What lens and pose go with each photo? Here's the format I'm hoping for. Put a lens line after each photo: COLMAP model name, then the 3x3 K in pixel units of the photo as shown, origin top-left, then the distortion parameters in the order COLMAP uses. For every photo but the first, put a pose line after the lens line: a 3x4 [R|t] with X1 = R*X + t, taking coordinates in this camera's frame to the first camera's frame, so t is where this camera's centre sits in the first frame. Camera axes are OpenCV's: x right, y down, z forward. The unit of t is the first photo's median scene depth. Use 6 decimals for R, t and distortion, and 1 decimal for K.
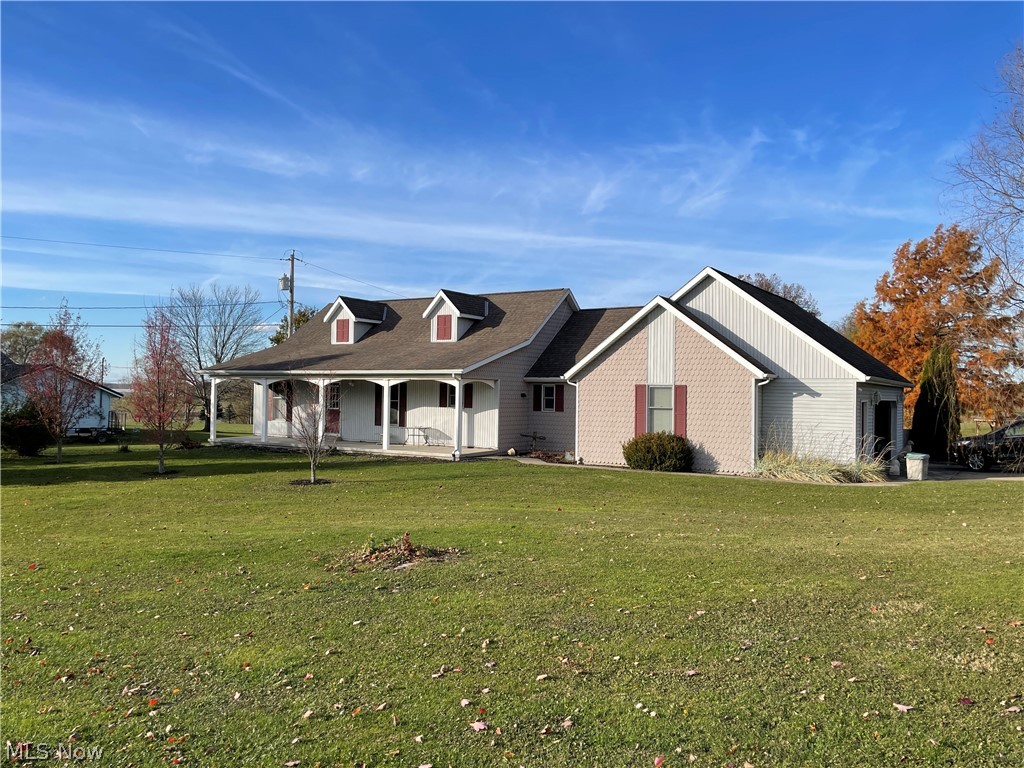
lens RADIAL K [[779.9, 0, 512.0], [0, 779.9, 384.0], [0, 0, 1]] dist [-0.000966, 0.000733]
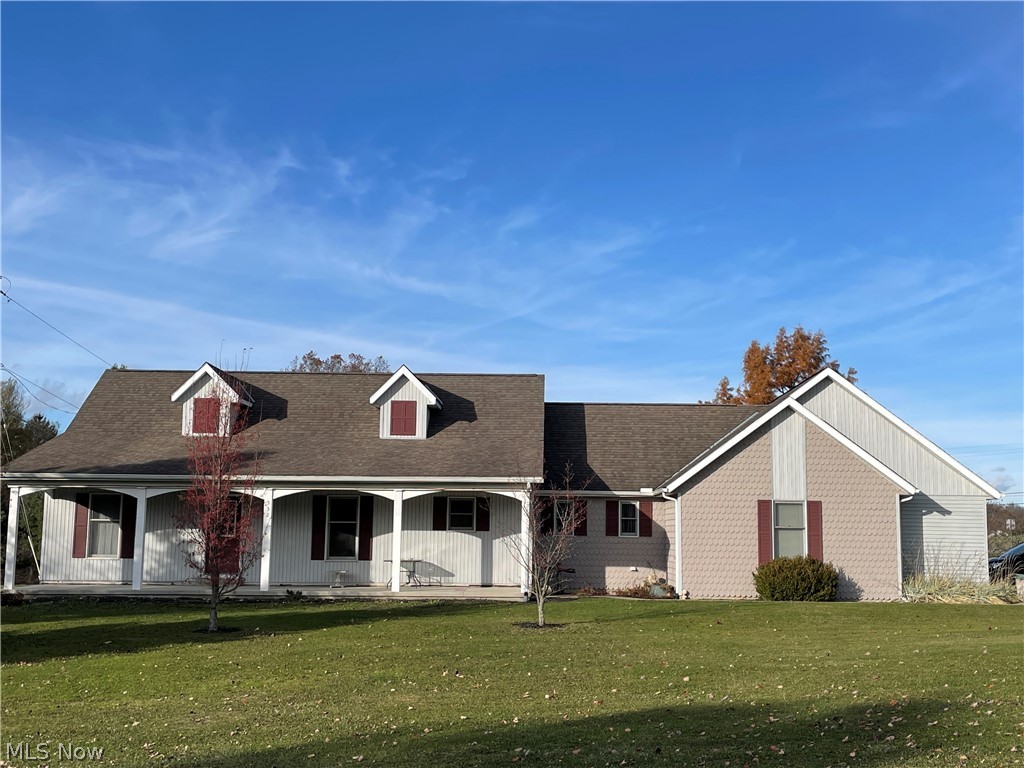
lens RADIAL K [[1190.3, 0, 512.2], [0, 1190.3, 436.3], [0, 0, 1]] dist [0.076642, -0.007161]
pose [[0.846962, 0.041505, 0.530031, -0.569546], [-0.005158, 0.997543, -0.069871, 0.018001], [-0.531629, 0.056444, 0.845095, 0.041079]]
